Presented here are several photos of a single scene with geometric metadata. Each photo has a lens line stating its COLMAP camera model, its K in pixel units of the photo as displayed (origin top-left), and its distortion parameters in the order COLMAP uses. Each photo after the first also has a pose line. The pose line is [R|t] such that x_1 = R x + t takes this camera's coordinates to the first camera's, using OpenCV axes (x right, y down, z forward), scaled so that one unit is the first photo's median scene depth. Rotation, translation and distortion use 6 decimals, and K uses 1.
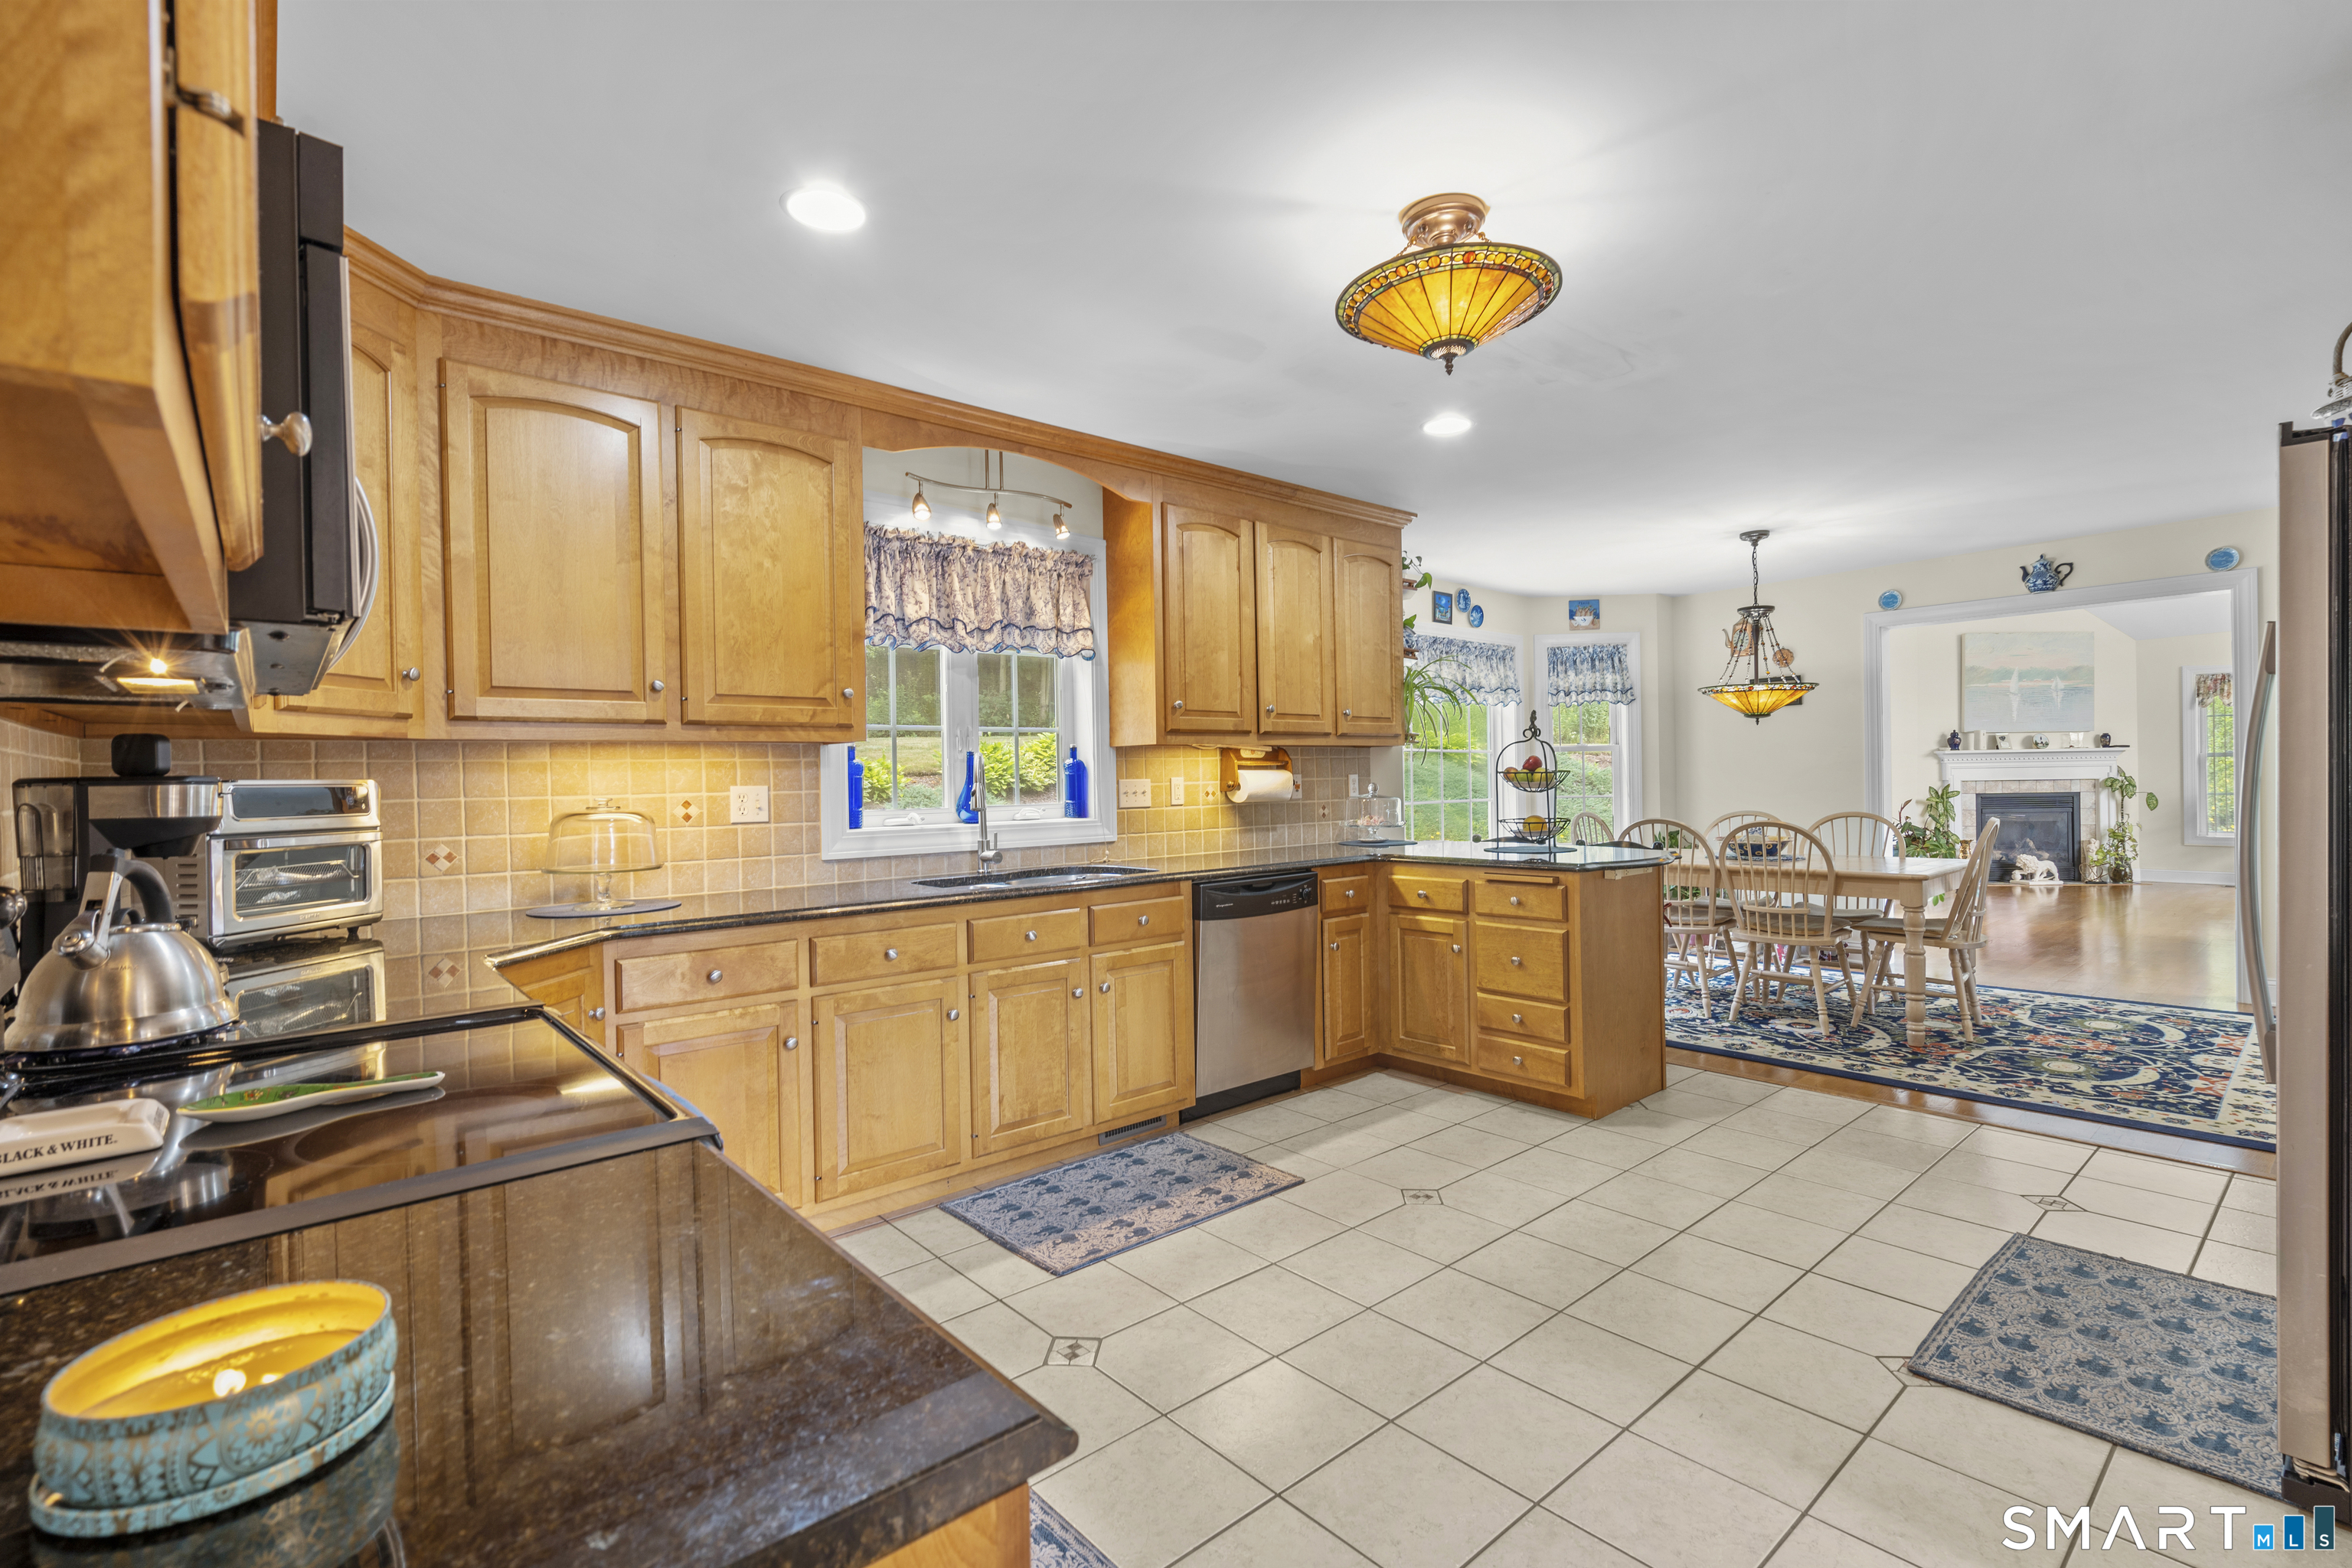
lens RADIAL K [[1064.5, 0, 1183.6], [0, 1064.5, 786.5], [0, 0, 1]] dist [-0.003119, -0.000267]
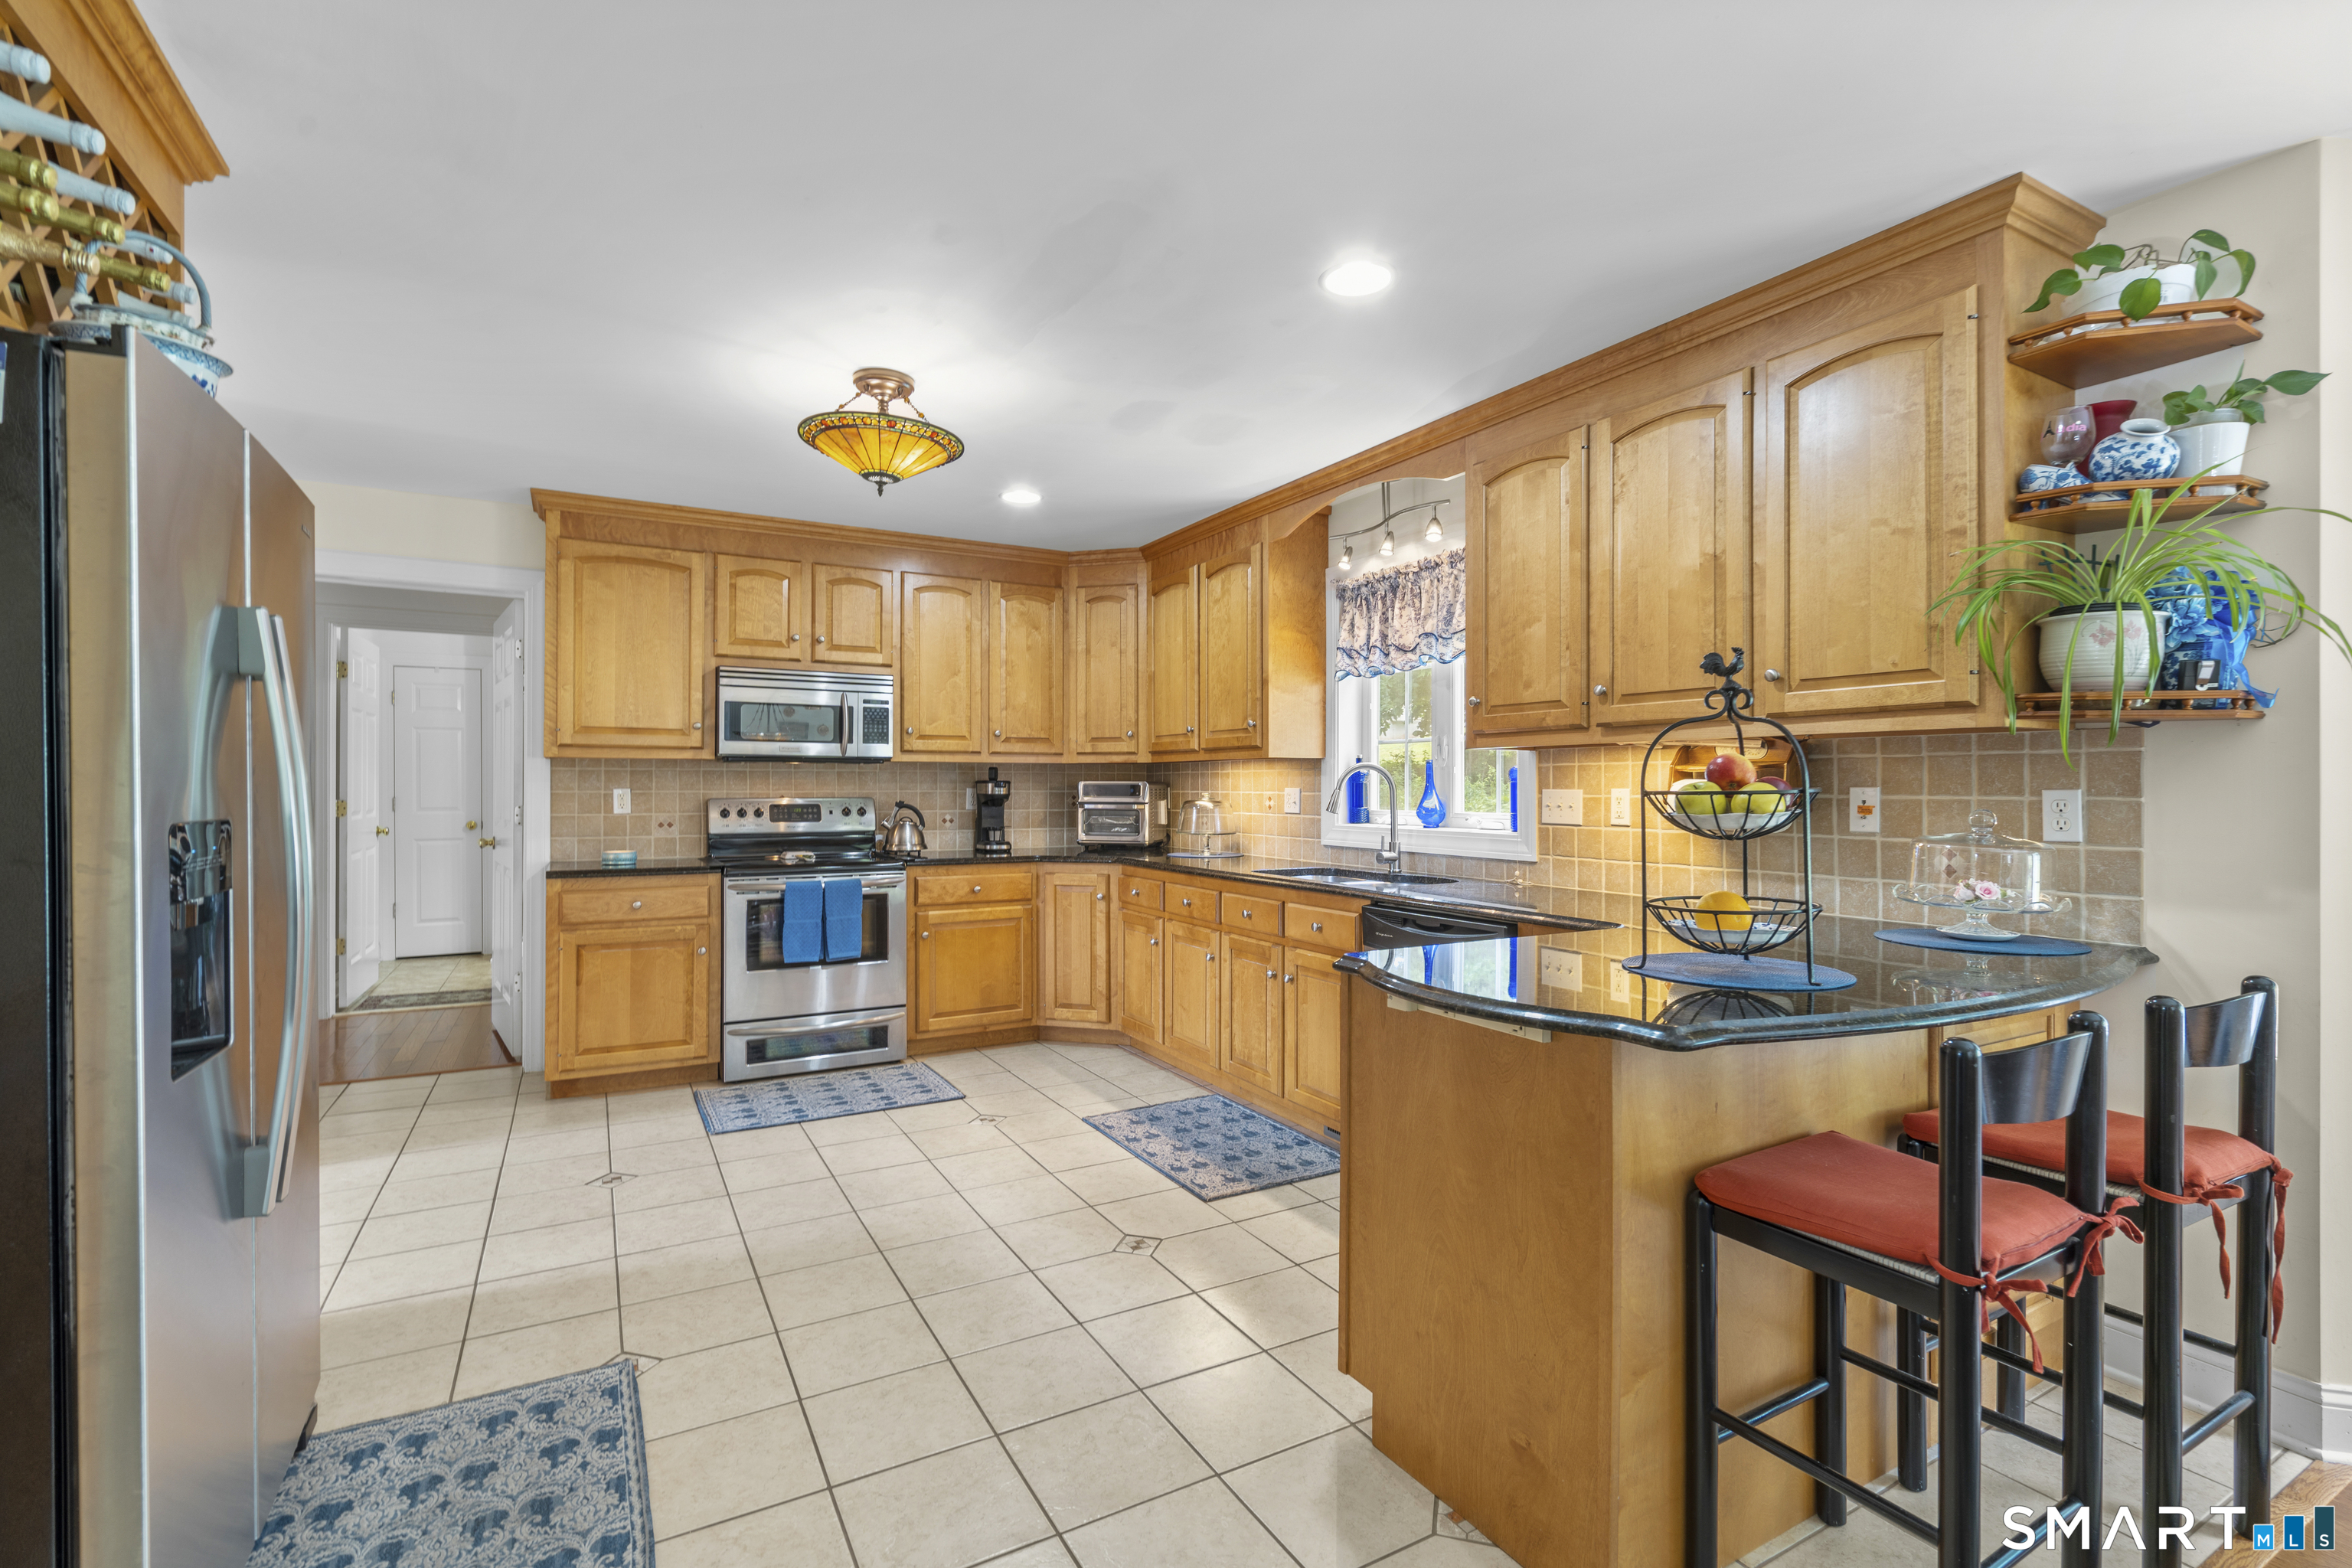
lens RADIAL K [[1064.5, 0, 1183.6], [0, 1064.5, 786.5], [0, 0, 1]] dist [-0.003119, -0.000267]
pose [[-0.199066, 0.017348, -0.979833, 1.086965], [-0.006871, 0.999794, 0.019098, -0.030486], [0.979962, 0.010534, -0.198905, 1.186679]]
